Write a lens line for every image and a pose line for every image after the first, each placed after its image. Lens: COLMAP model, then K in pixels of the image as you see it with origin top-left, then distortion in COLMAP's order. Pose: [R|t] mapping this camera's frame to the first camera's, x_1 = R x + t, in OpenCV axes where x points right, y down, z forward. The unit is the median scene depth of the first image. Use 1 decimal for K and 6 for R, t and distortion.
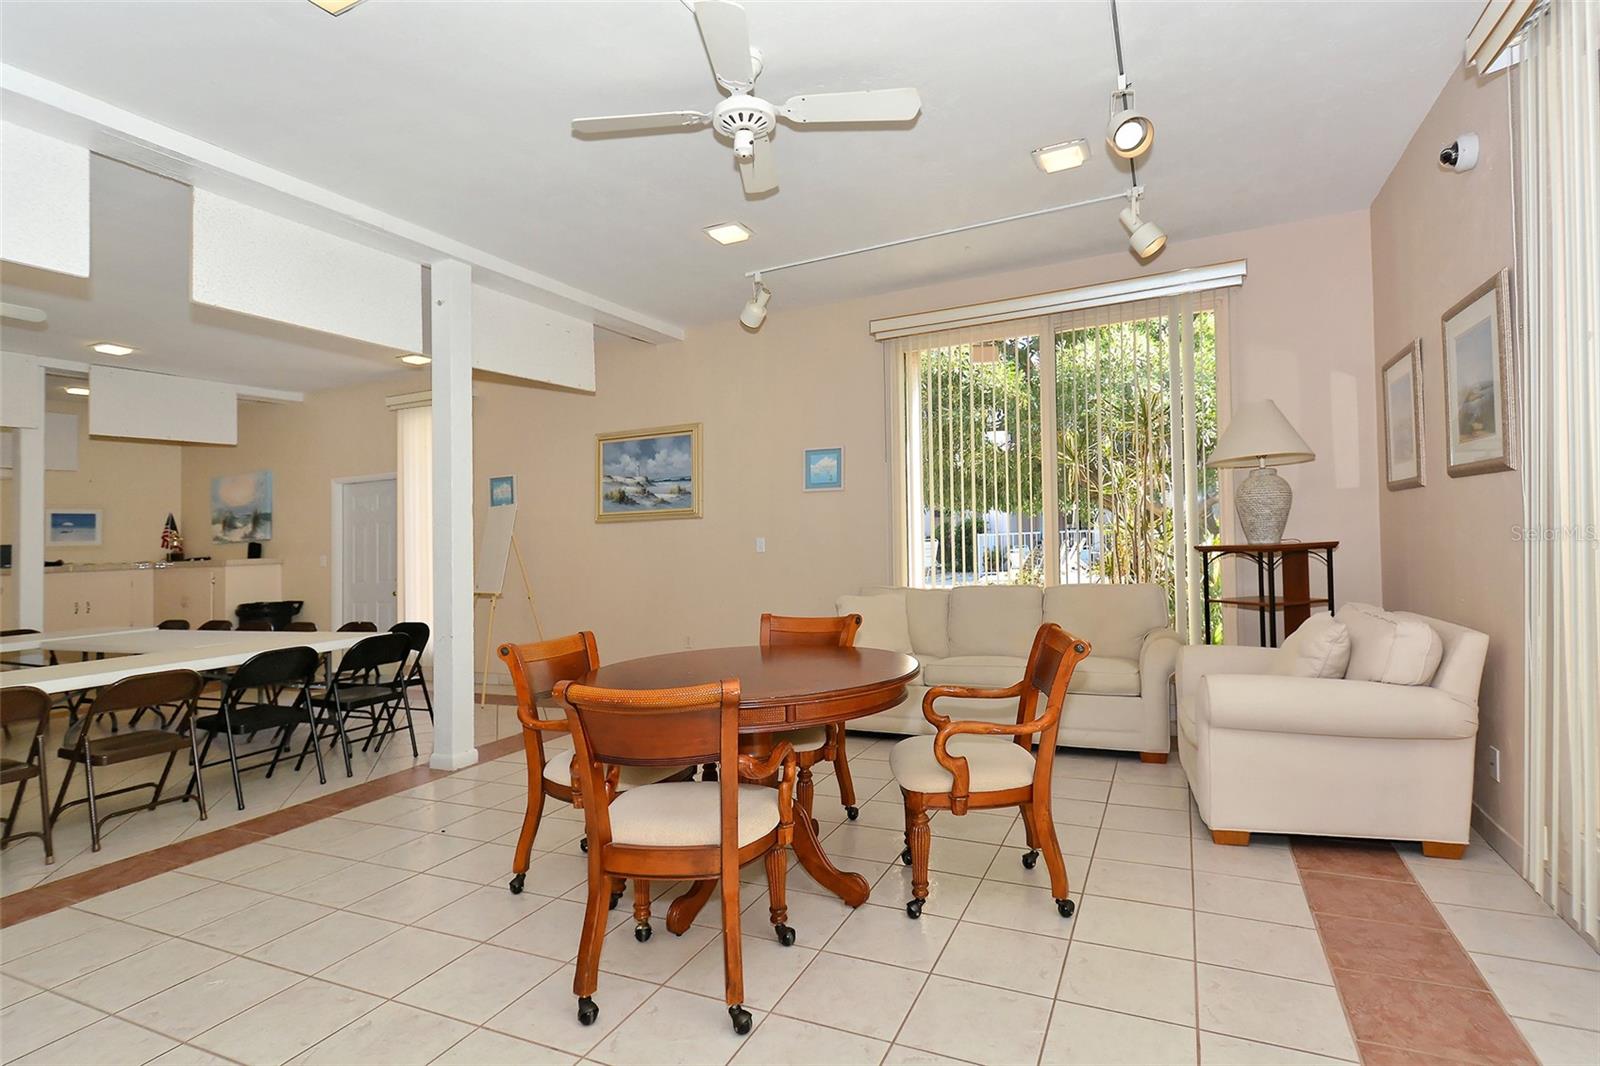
lens RADIAL K [[818.1, 0, 794.8], [0, 818.1, 529.3], [0, 0, 1]] dist [-0.000196, 0.000239]
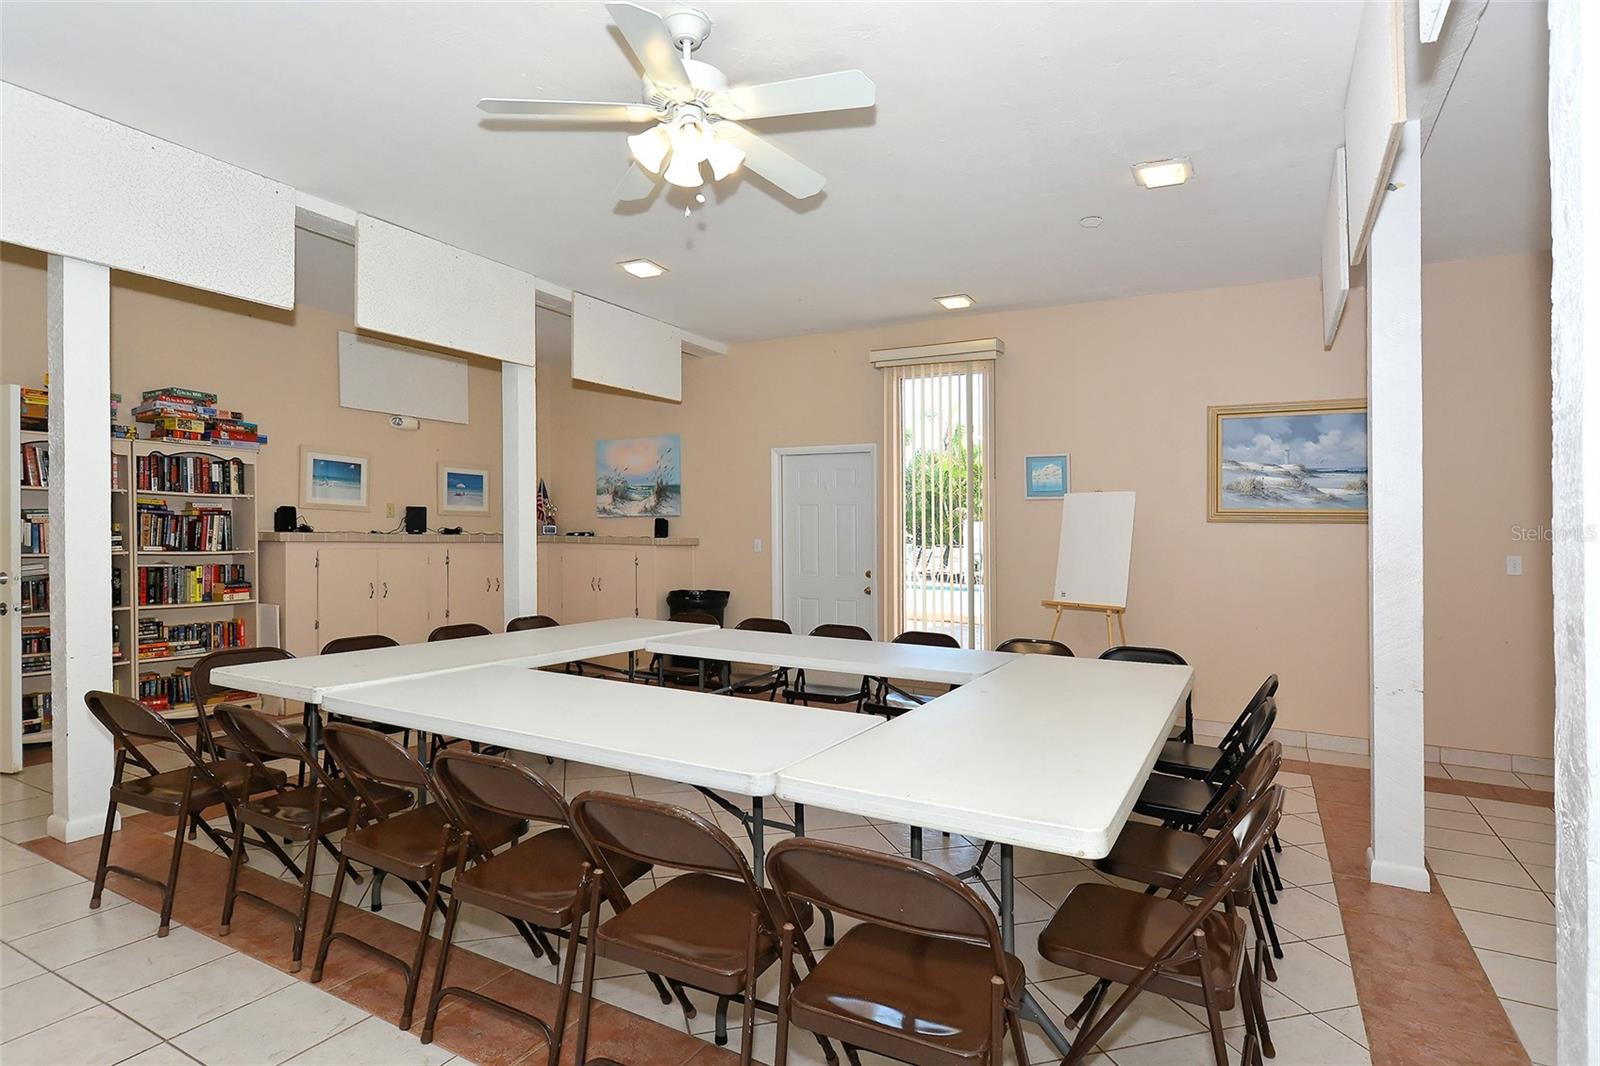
lens RADIAL K [[818.1, 0, 805.4], [0, 818.1, 536.5], [0, 0, 1]] dist [-0.000196, 0.000239]
pose [[0.994687, 0.064719, -0.080055, -0.467658], [-0.064623, 0.997903, 0.003804, 0.023046], [0.080133, 0.001389, 0.996783, 0.174343]]
